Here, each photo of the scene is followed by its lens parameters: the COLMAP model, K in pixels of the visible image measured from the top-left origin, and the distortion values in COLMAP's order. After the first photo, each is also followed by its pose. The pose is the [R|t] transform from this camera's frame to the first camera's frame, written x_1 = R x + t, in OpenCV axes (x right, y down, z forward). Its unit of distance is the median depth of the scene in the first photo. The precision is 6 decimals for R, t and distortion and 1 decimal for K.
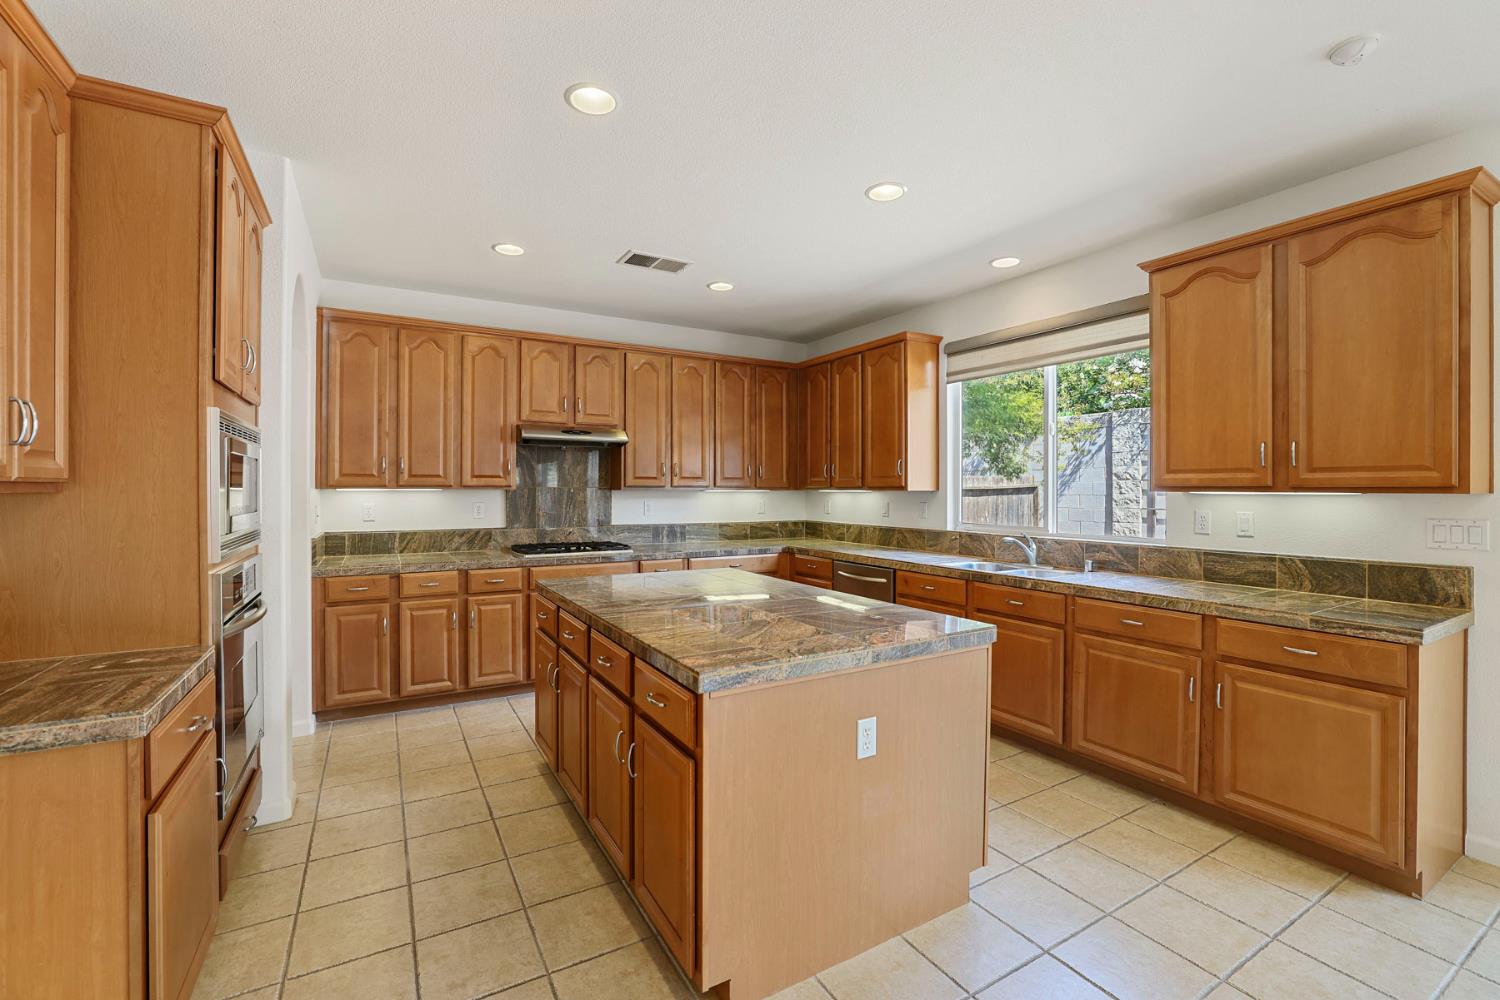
lens RADIAL K [[633.0, 0, 750.0], [0, 633.0, 500.0], [0, 0, 1]] dist [0.000869, 0.000027]
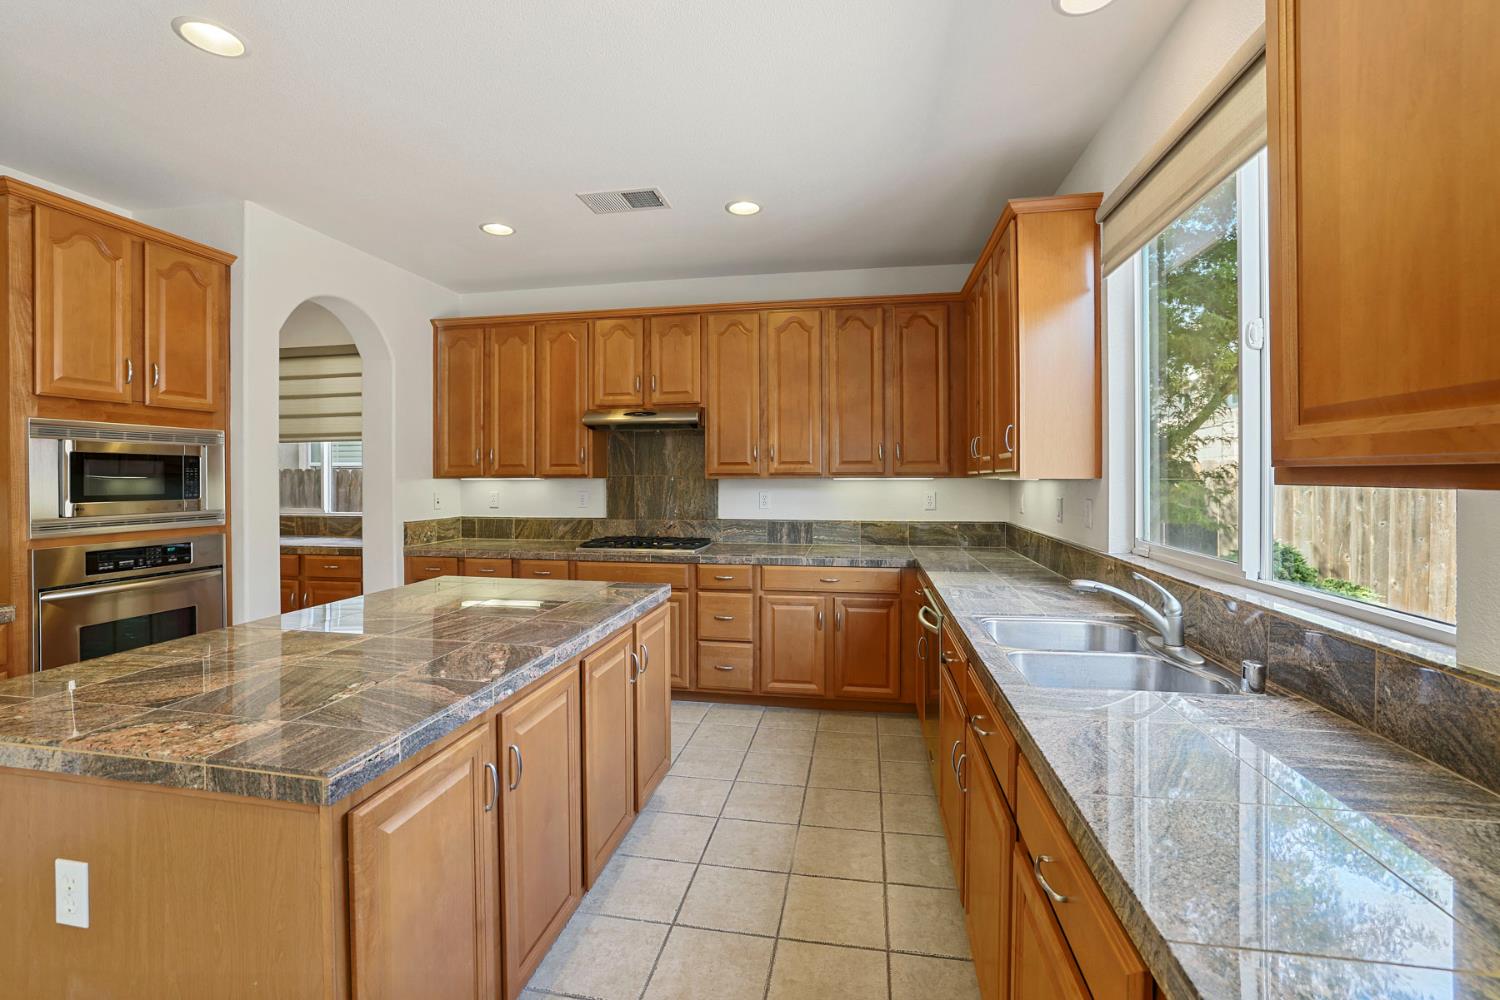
lens RADIAL K [[665.7, 0, 749.5], [0, 665.7, 481.2], [0, 0, 1]] dist [-0.001026, 0.000040]
pose [[0.762898, -0.000186, -0.646519, 0.433678], [-0.005445, 0.999963, -0.006712, -0.006267], [0.646496, 0.008640, 0.762868, 0.371299]]
